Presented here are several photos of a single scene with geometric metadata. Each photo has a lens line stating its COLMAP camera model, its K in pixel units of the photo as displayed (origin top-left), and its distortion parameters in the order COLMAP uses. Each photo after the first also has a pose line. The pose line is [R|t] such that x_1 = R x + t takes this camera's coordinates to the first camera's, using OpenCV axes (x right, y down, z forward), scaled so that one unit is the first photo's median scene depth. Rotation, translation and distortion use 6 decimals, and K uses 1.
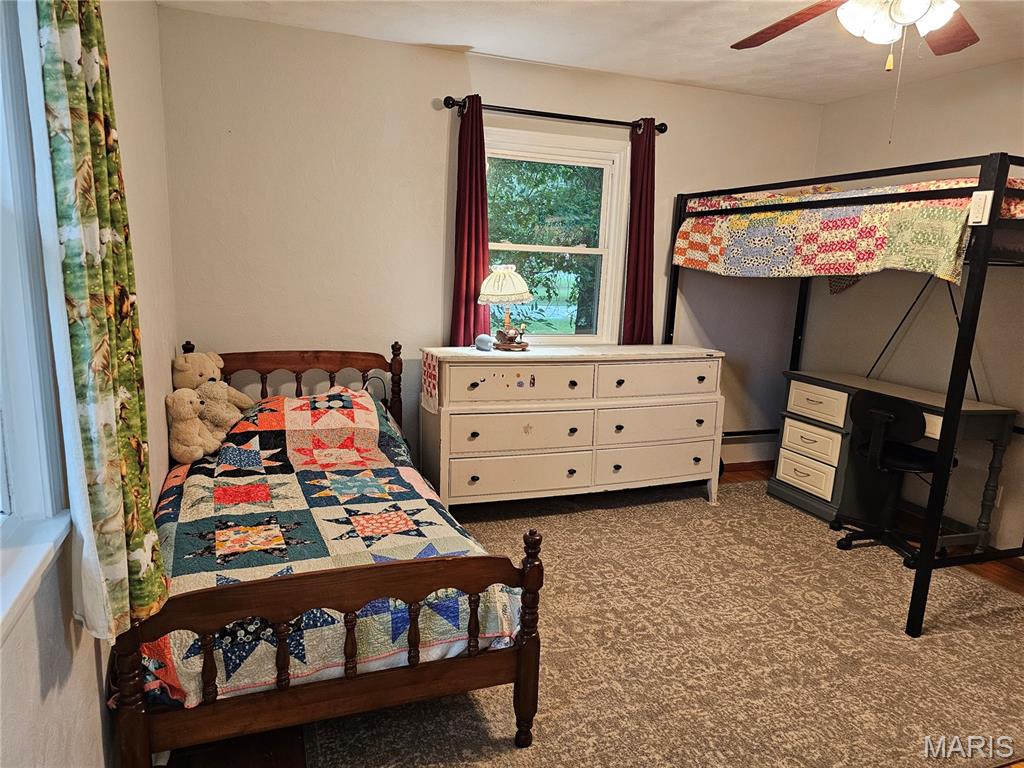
lens RADIAL K [[681.2, 0, 516.9], [0, 681.2, 377.2], [0, 0, 1]] dist [0.065759, -0.067528]
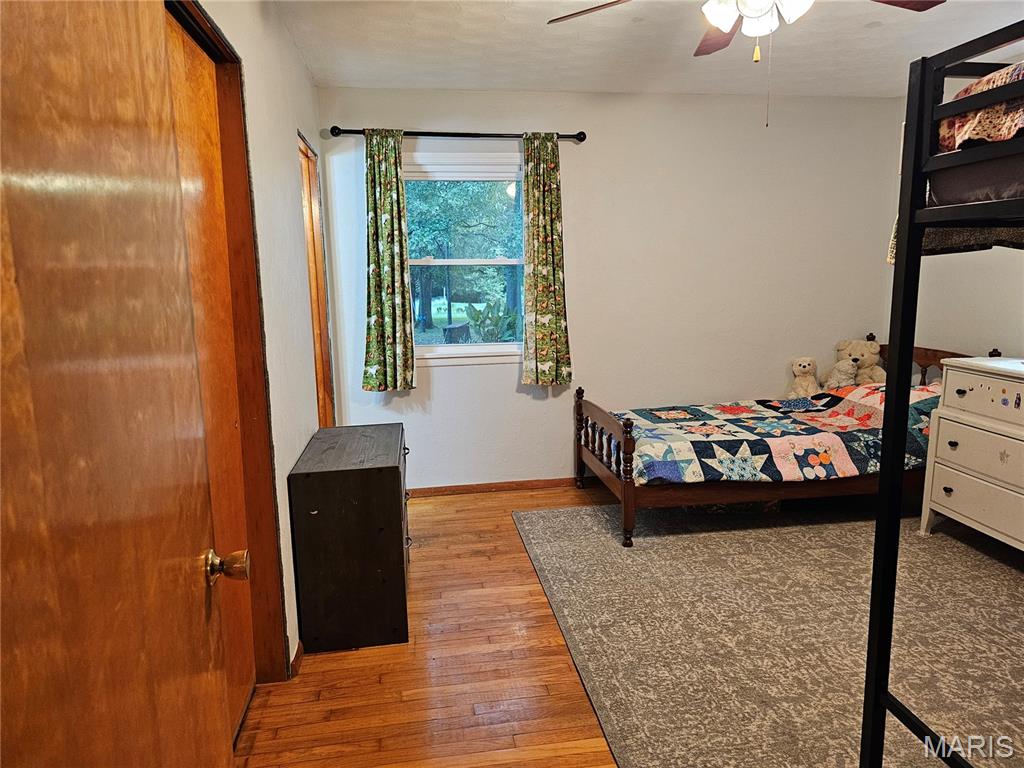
lens RADIAL K [[681.2, 0, 516.9], [0, 681.2, 377.2], [0, 0, 1]] dist [0.065759, -0.067528]
pose [[-0.207107, 0.105185, -0.972647, 1.160320], [-0.158145, 0.977528, 0.139387, -0.052601], [0.965452, 0.182687, -0.185818, 0.672067]]
